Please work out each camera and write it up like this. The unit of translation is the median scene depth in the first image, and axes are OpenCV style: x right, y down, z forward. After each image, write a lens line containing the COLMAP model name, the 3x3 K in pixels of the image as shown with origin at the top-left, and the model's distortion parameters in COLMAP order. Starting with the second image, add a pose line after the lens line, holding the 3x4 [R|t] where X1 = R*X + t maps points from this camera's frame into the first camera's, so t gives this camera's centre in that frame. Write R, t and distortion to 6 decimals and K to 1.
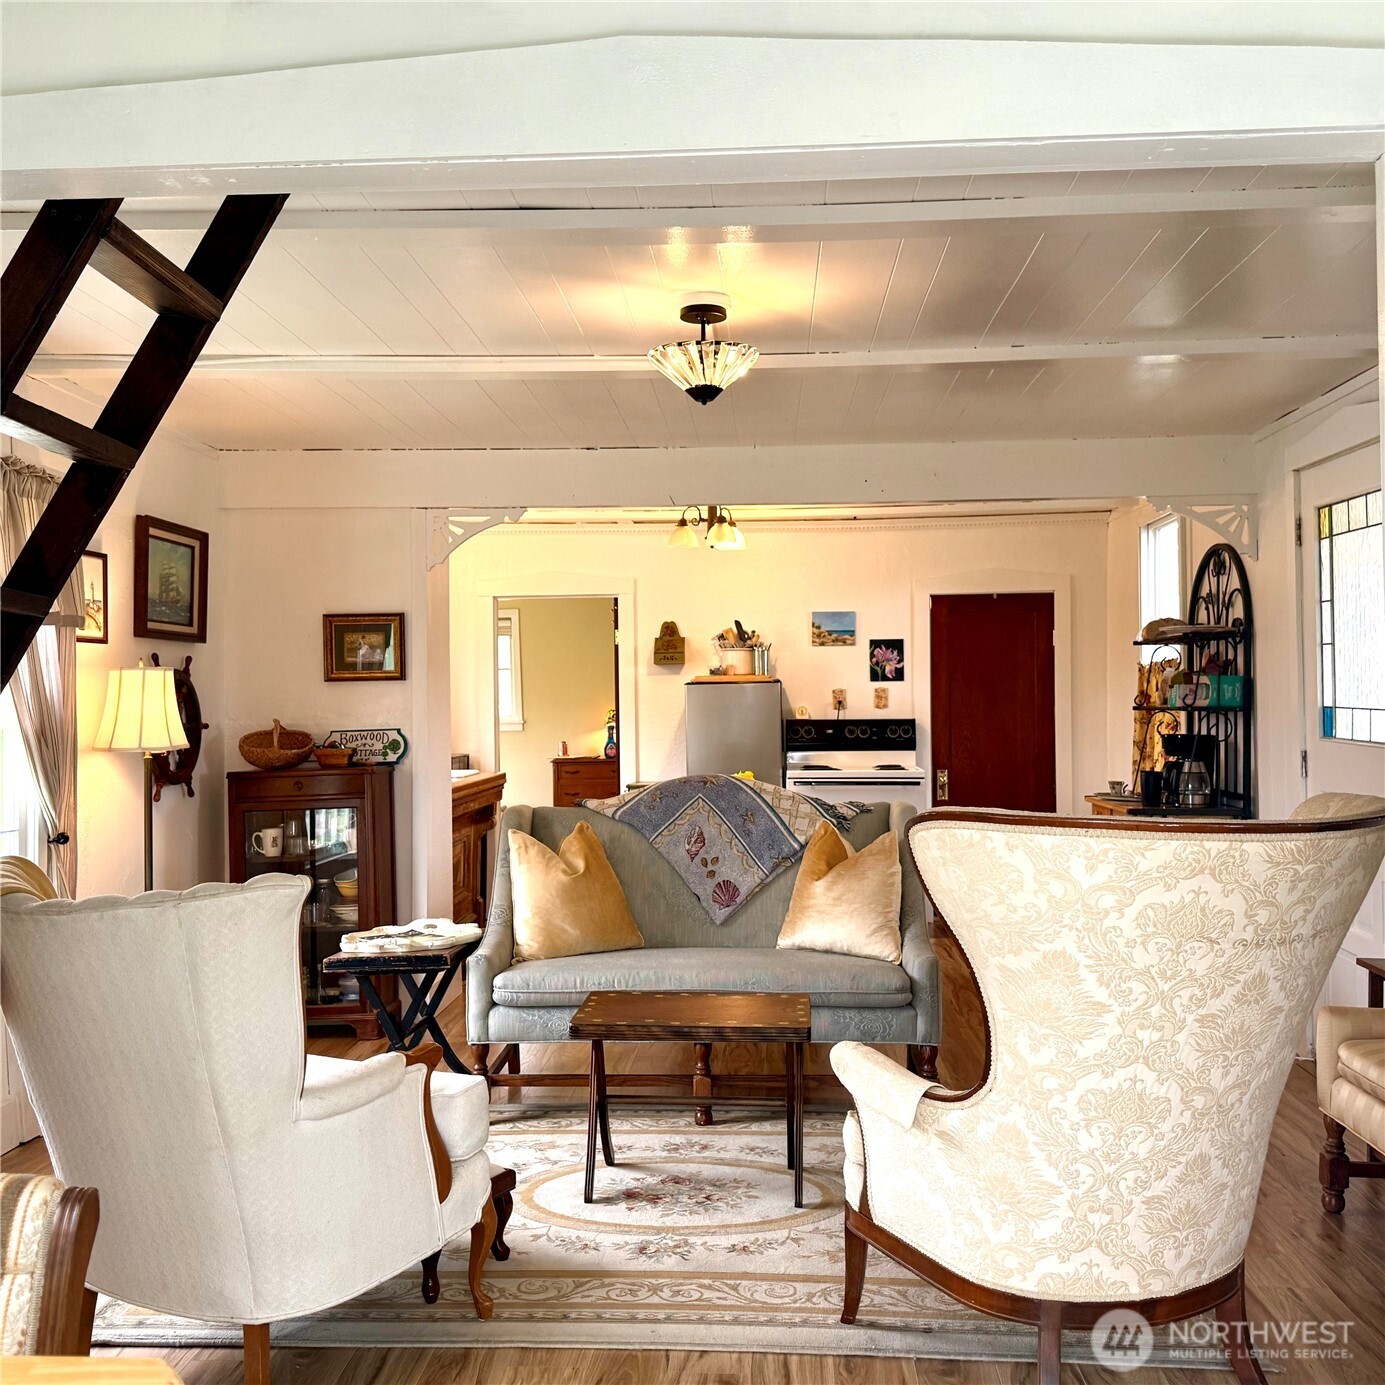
lens RADIAL K [[1427.0, 0, 690.5], [0, 1427.0, 693.1], [0, 0, 1]] dist [0.198941, -0.432107]
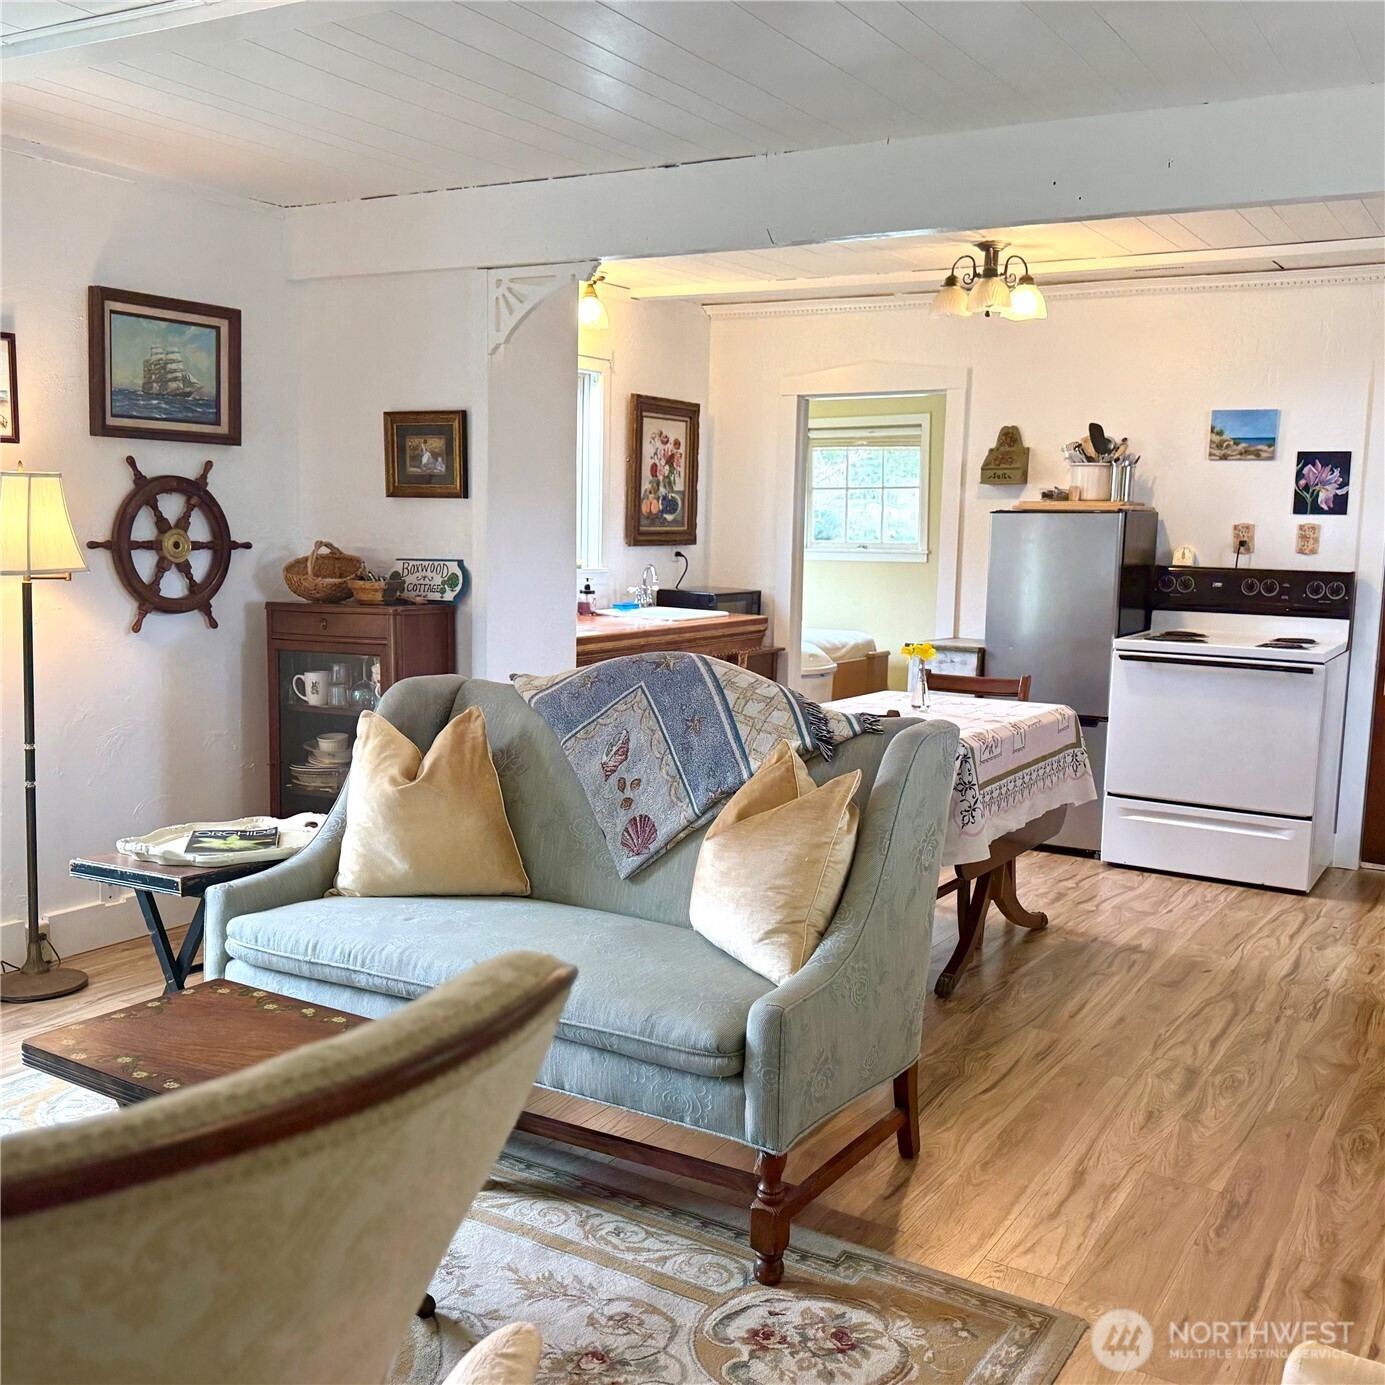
lens RADIAL K [[1427.0, 0, 690.5], [0, 1427.0, 693.1], [0, 0, 1]] dist [0.198941, -0.432107]
pose [[0.885226, 0.087175, -0.456920, 0.345309], [-0.028321, 0.990560, 0.134120, -0.015289], [0.464299, -0.105786, 0.879338, 0.434797]]
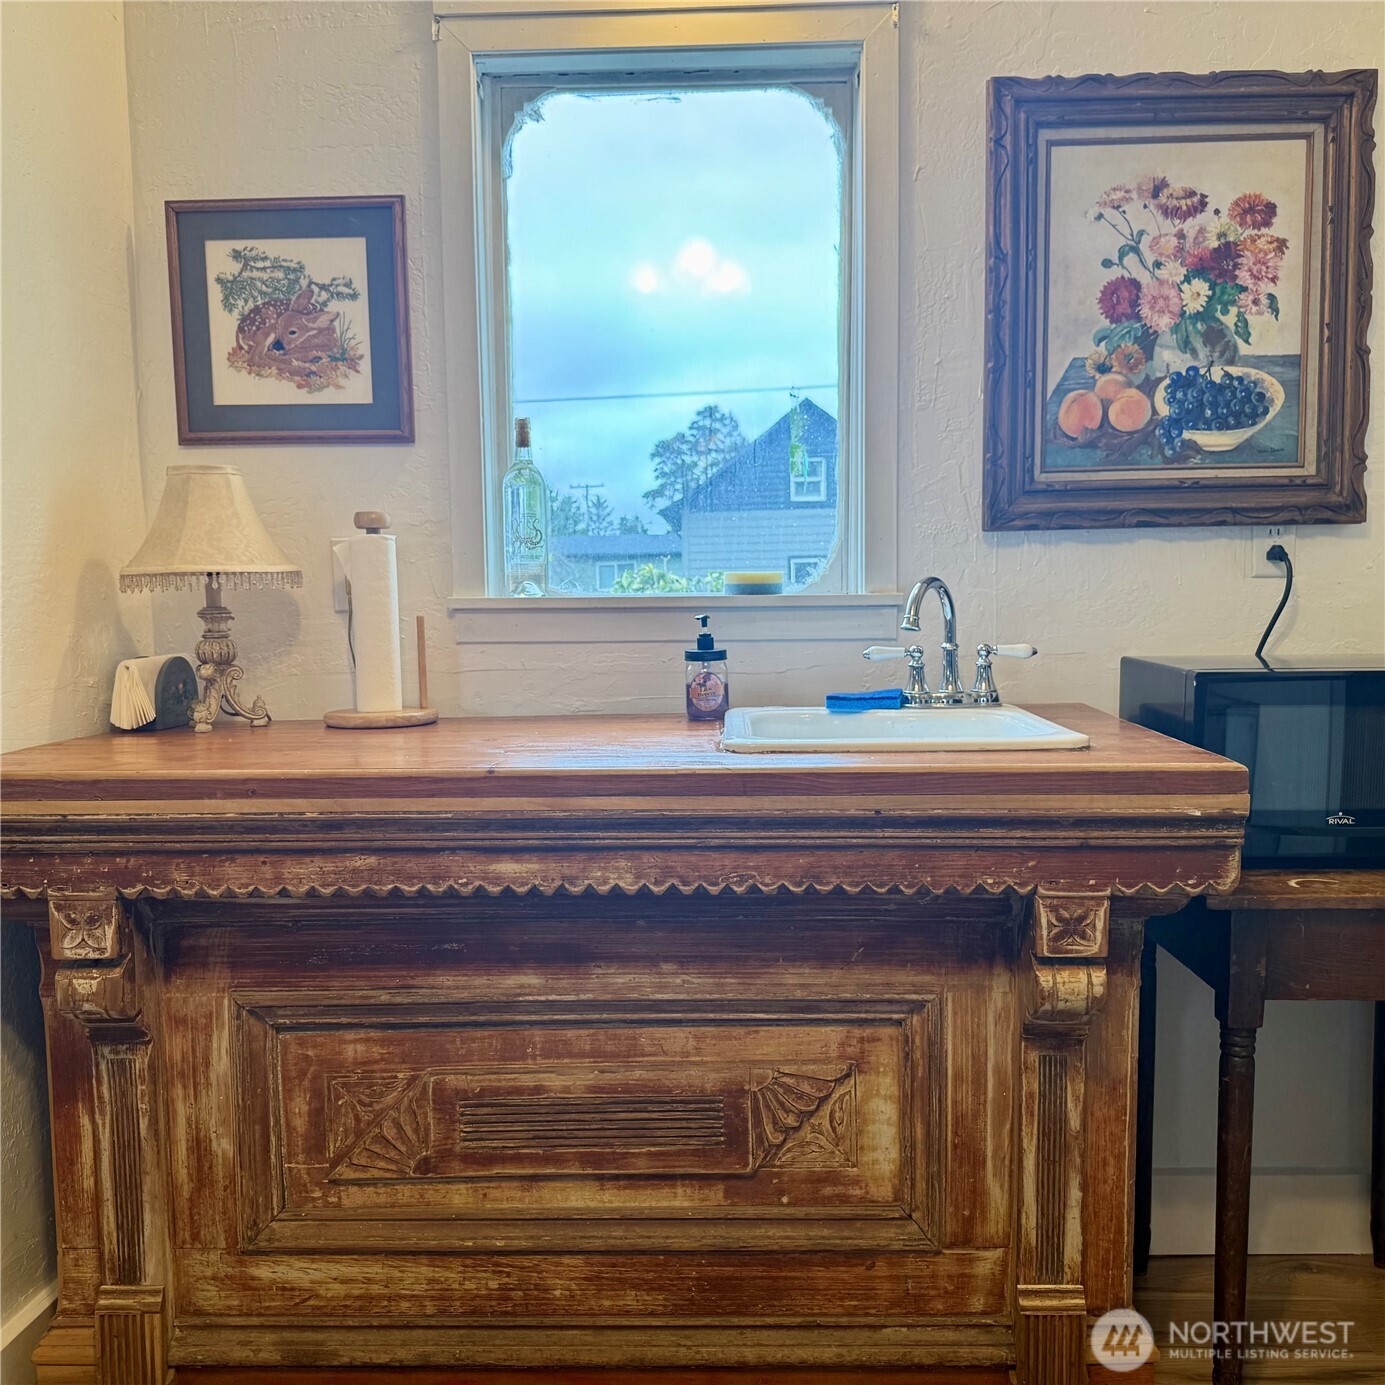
lens RADIAL K [[1297.7, 0, 692.6], [0, 1297.7, 714.4], [0, 0, 1]] dist [0.004044, -0.015953]
pose [[0.008055, 0.091125, -0.995807, 0.082382], [0.015260, 0.995712, 0.091239, 0.051794], [0.999851, -0.015931, 0.006630, 1.540794]]
